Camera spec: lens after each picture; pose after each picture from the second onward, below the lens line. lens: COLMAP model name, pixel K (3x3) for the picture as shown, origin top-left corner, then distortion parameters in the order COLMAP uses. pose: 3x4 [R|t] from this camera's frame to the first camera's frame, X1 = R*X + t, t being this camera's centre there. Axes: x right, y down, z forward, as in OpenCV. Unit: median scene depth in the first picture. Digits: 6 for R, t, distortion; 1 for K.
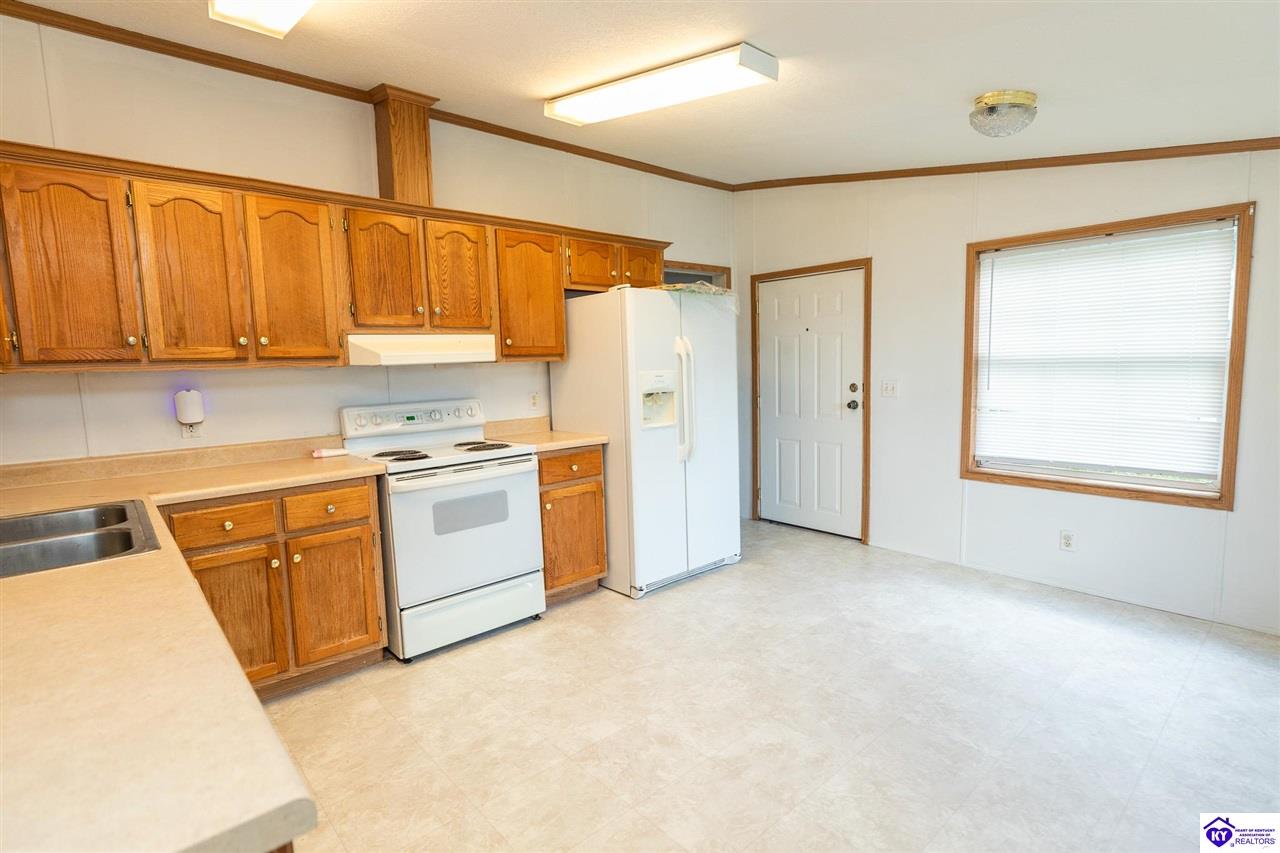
lens RADIAL K [[622.4, 0, 637.1], [0, 622.4, 421.3], [0, 0, 1]] dist [0.000332, -0.000029]
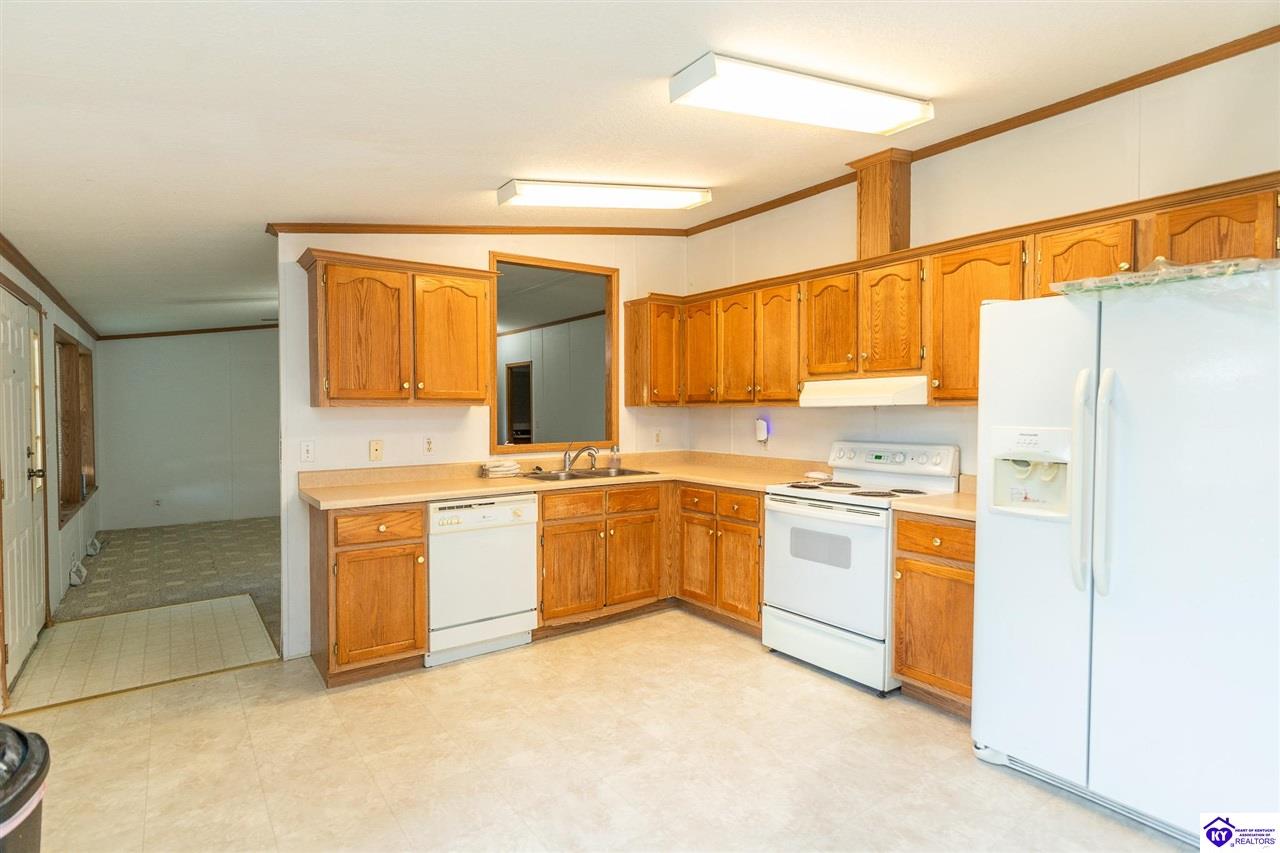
lens RADIAL K [[622.4, 0, 637.1], [0, 622.4, 421.3], [0, 0, 1]] dist [0.000332, -0.000029]
pose [[-0.079382, 0.049223, -0.995628, 0.697276], [-0.093762, 0.993984, 0.056617, -0.084894], [0.992425, 0.097846, -0.074289, 0.654507]]
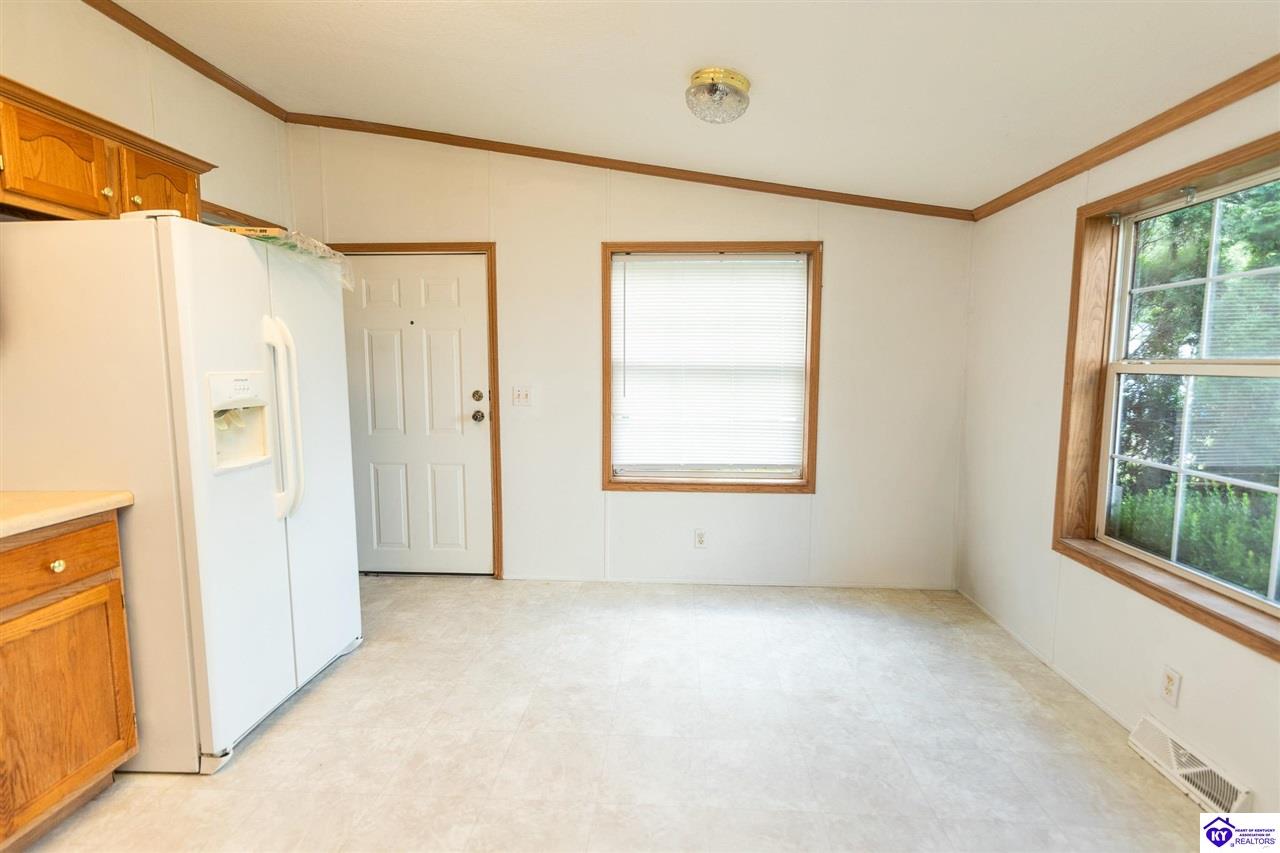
lens RADIAL K [[622.4, 0, 637.1], [0, 622.4, 421.3], [0, 0, 1]] dist [0.000332, -0.000029]
pose [[0.697183, -0.040924, 0.715724, -0.126411], [0.048804, 0.998763, 0.009567, -0.021081], [-0.715230, 0.028260, 0.698318, 0.324465]]
